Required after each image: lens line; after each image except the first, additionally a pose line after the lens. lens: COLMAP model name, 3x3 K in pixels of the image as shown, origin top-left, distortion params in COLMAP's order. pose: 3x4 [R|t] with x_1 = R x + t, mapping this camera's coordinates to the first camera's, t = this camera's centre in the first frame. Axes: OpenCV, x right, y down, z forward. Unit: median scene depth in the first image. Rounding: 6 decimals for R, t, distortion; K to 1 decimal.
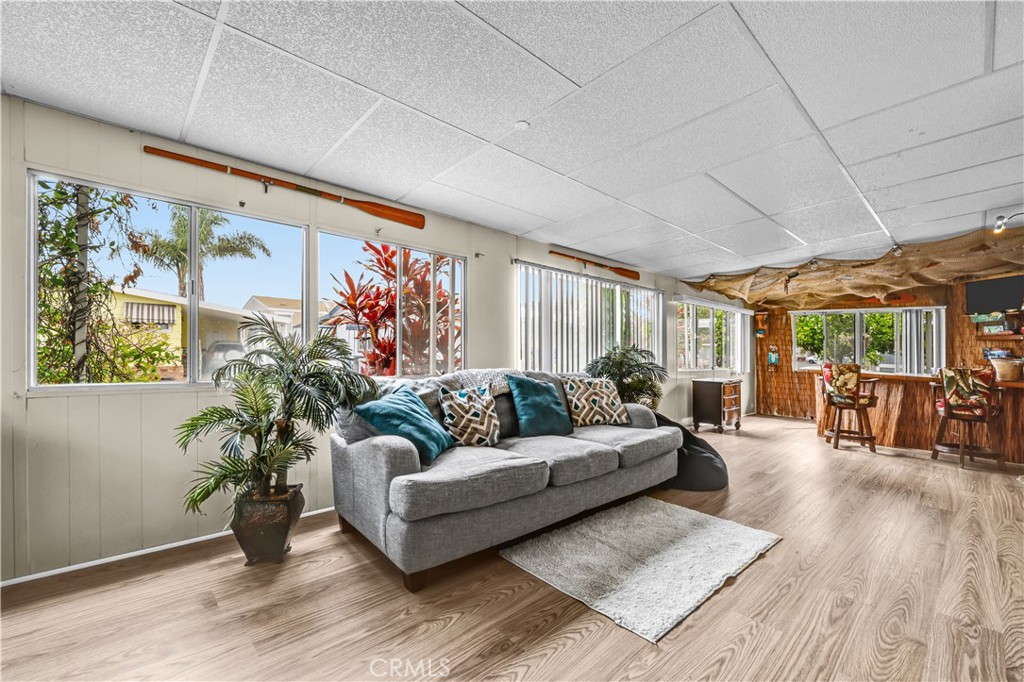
lens RADIAL K [[440.6, 0, 504.8], [0, 440.6, 321.2], [0, 0, 1]] dist [0.005068, 0.000195]
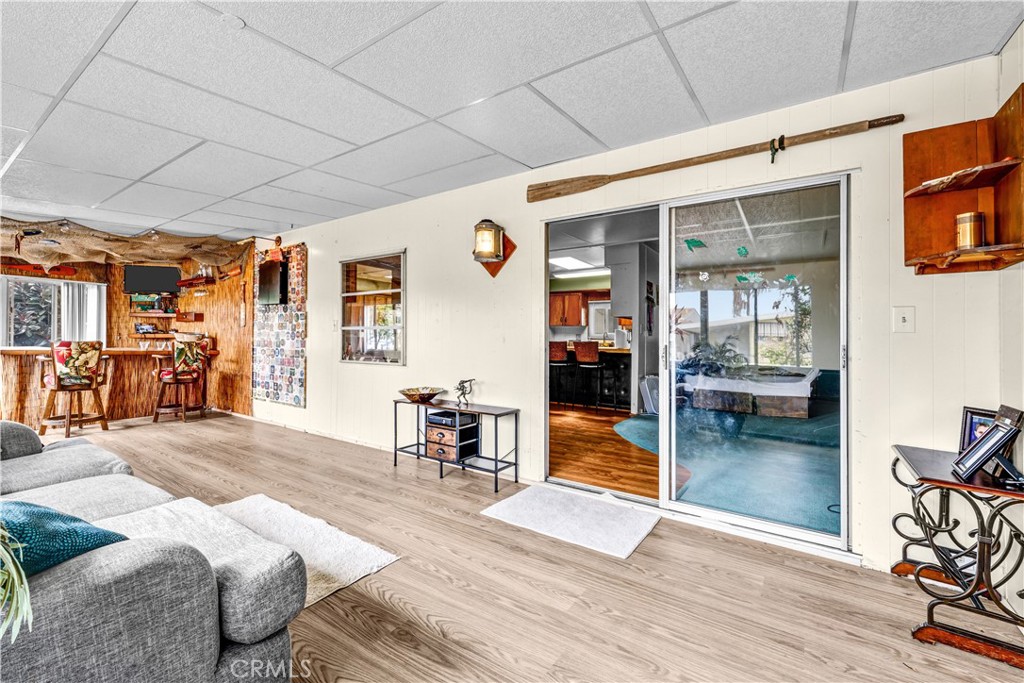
lens RADIAL K [[440.6, 0, 517.3], [0, 440.6, 344.9], [0, 0, 1]] dist [0.005068, 0.000195]
pose [[-0.219393, -0.046154, 0.974544, -0.277733], [-0.075304, 0.996702, 0.030250, 0.006370], [-0.972726, -0.066750, -0.222145, 0.276025]]
